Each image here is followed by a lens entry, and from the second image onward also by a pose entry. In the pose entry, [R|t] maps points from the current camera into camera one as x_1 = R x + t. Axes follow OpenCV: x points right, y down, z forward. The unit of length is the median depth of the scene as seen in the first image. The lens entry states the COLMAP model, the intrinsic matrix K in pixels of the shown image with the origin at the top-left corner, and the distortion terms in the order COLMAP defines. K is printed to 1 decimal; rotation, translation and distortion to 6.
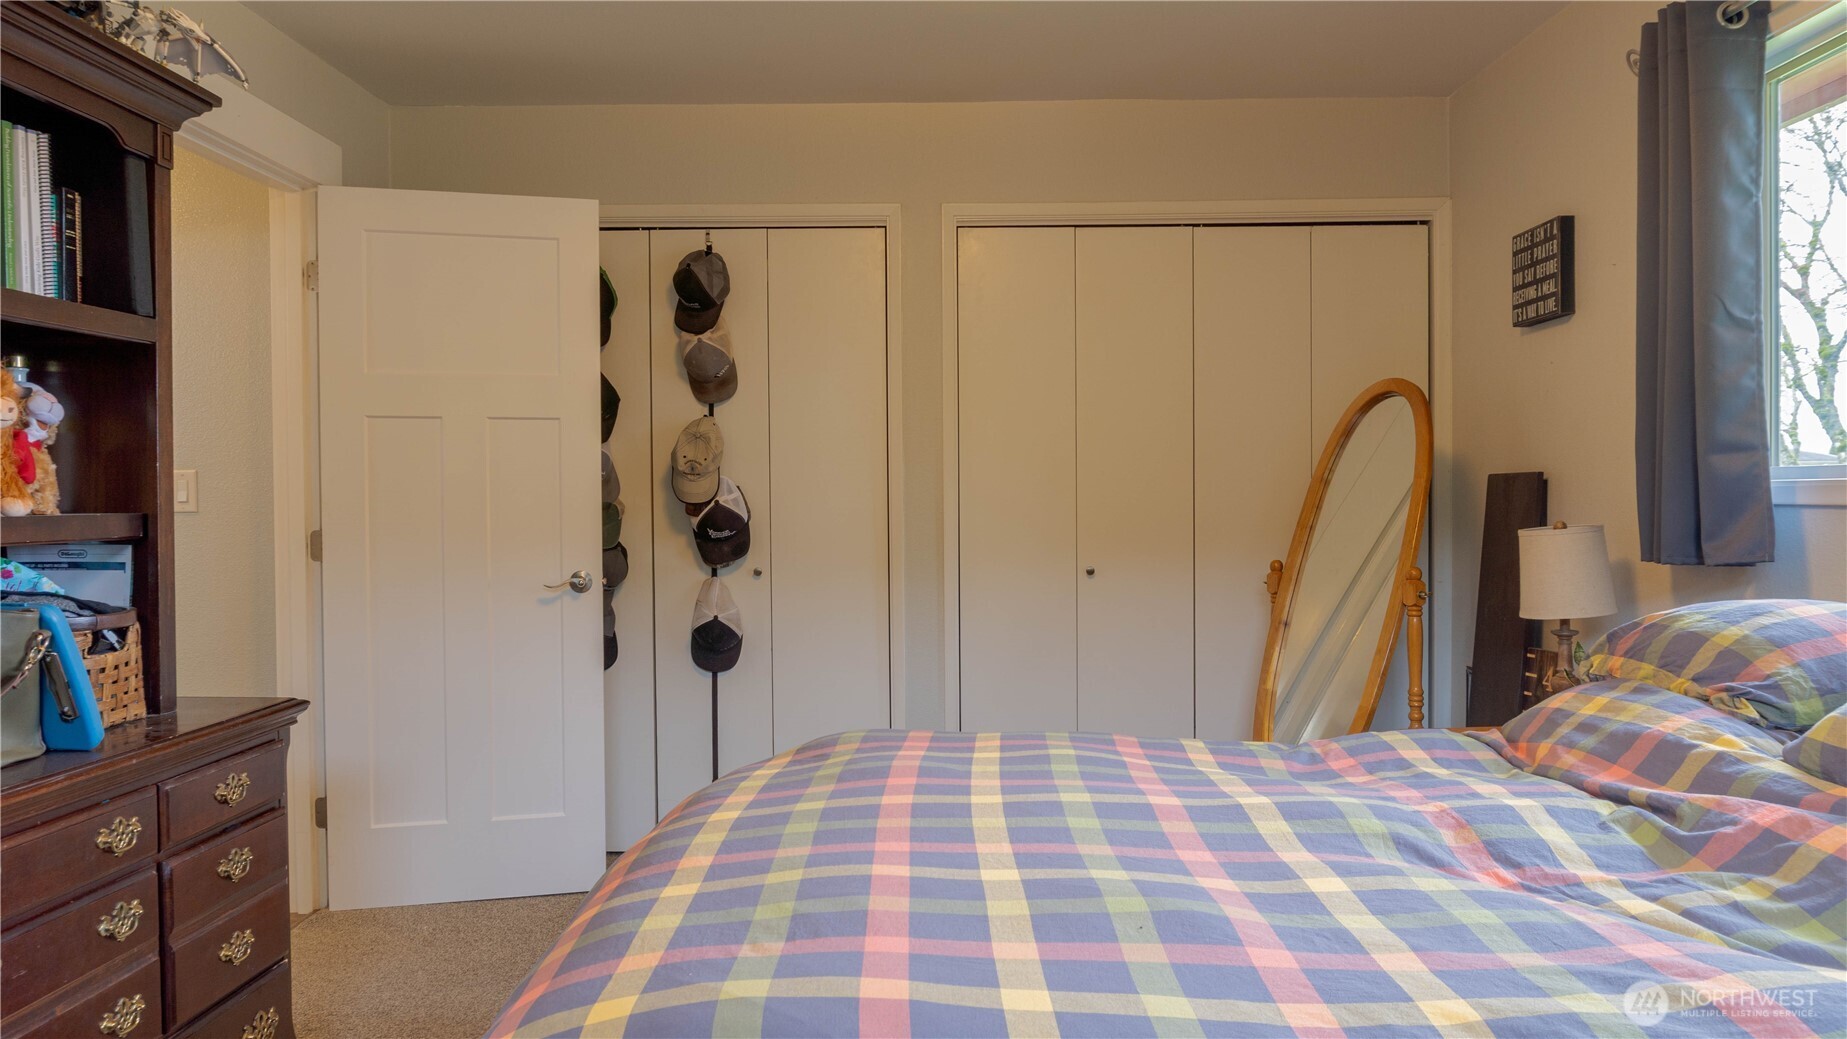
lens RADIAL K [[1252.0, 0, 924.0], [0, 1252.0, 510.8], [0, 0, 1]] dist [-0.000903, 0.000255]
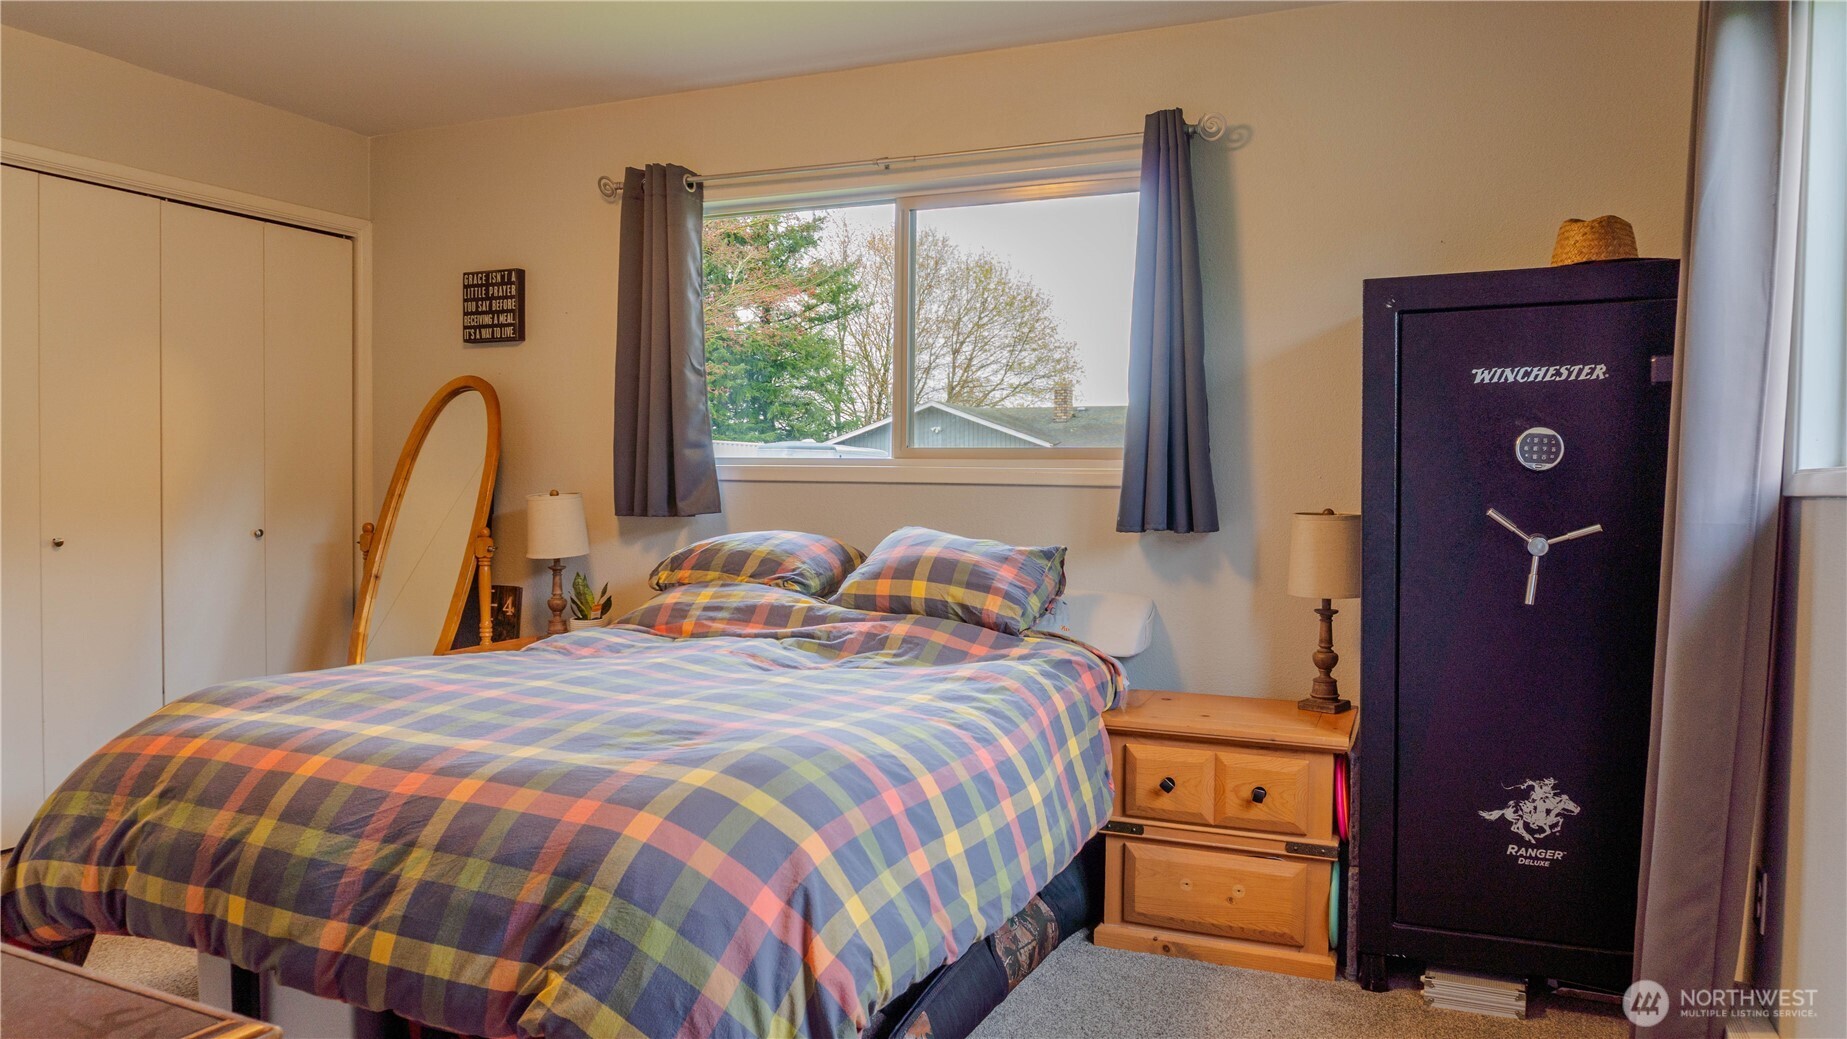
lens RADIAL K [[1252.0, 0, 925.4], [0, 1252.0, 529.3], [0, 0, 1]] dist [-0.000903, 0.000255]
pose [[0.406964, -0.021359, 0.913194, -0.565140], [-0.006429, 0.999635, 0.026246, 0.011688], [-0.913422, -0.016552, 0.406678, 0.026570]]
